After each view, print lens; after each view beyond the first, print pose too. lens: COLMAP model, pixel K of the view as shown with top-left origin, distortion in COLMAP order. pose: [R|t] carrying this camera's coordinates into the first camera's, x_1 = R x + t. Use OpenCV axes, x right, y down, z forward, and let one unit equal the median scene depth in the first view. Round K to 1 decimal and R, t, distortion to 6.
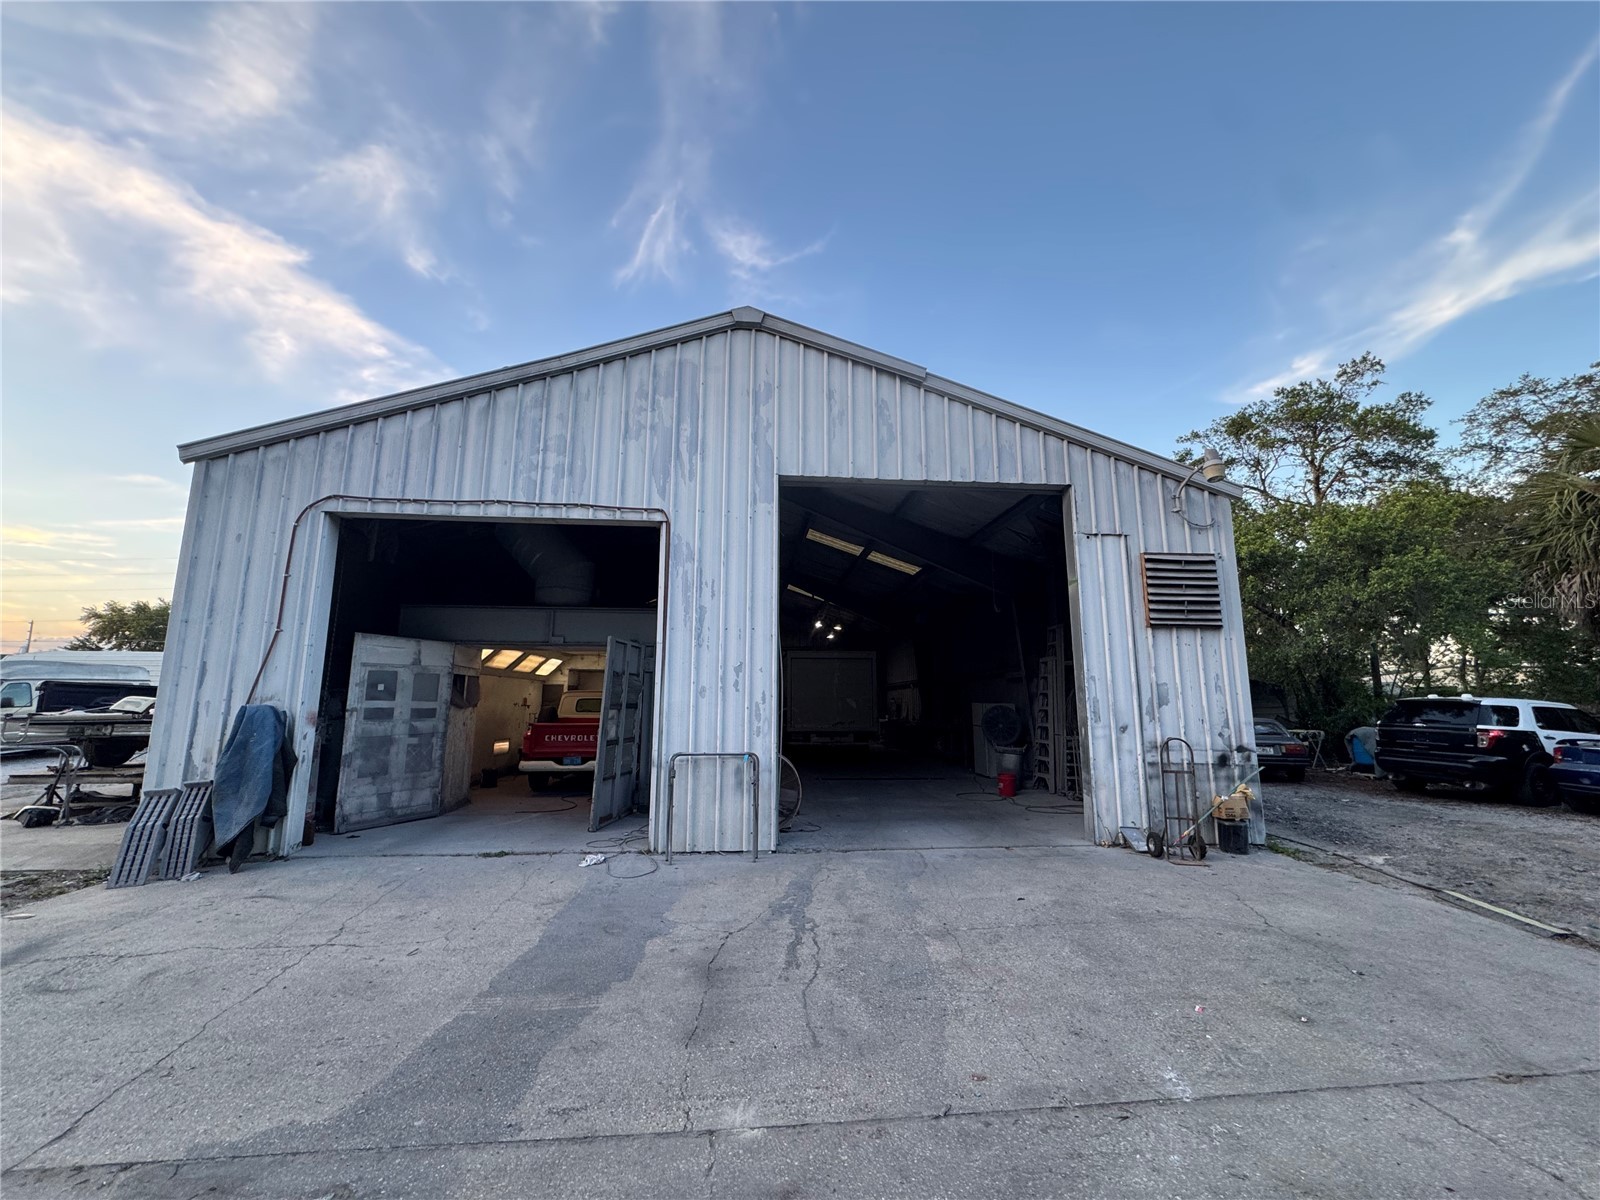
lens RADIAL K [[639.6, 0, 798.9], [0, 639.6, 597.5], [0, 0, 1]] dist [-0.008958, 0.002105]
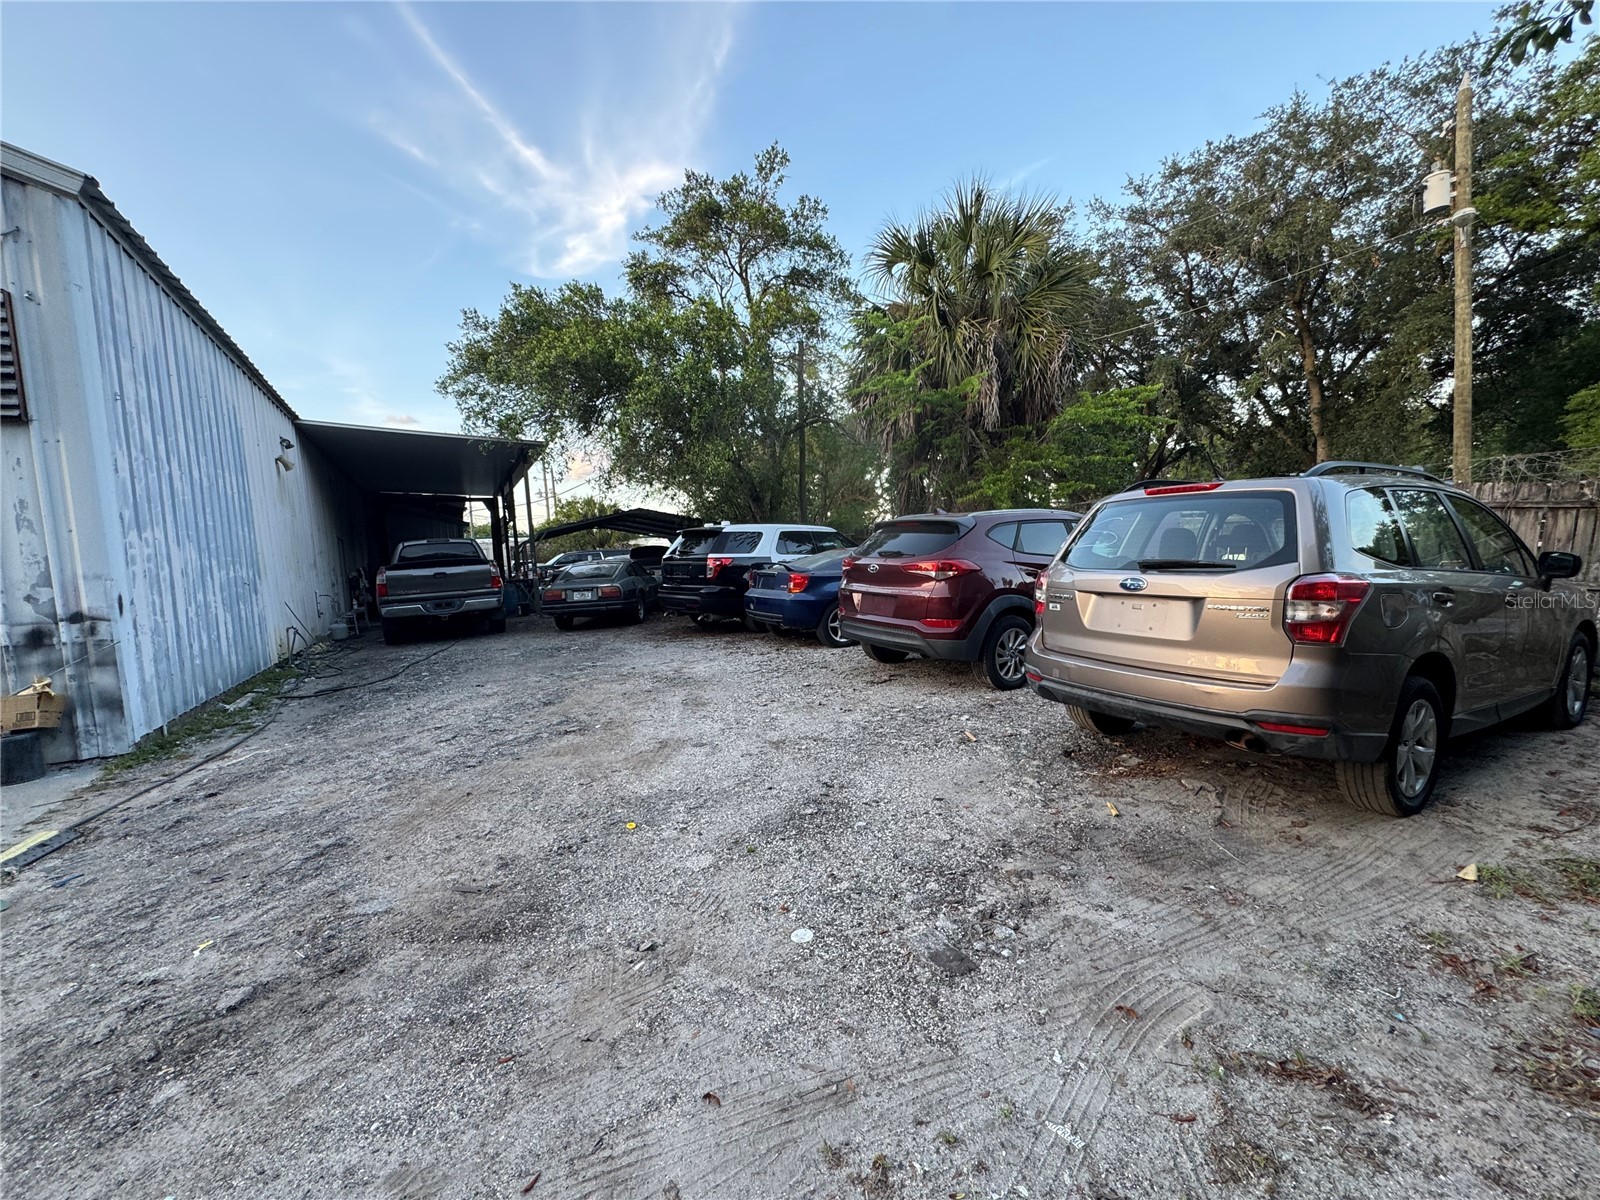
lens RADIAL K [[639.6, 0, 798.3], [0, 639.6, 596.0], [0, 0, 1]] dist [-0.008958, 0.002105]
pose [[0.911859, -0.082344, 0.402159, 1.062786], [-0.014155, 0.972785, 0.231279, 0.058606], [-0.410259, -0.216586, 0.885877, 0.146945]]
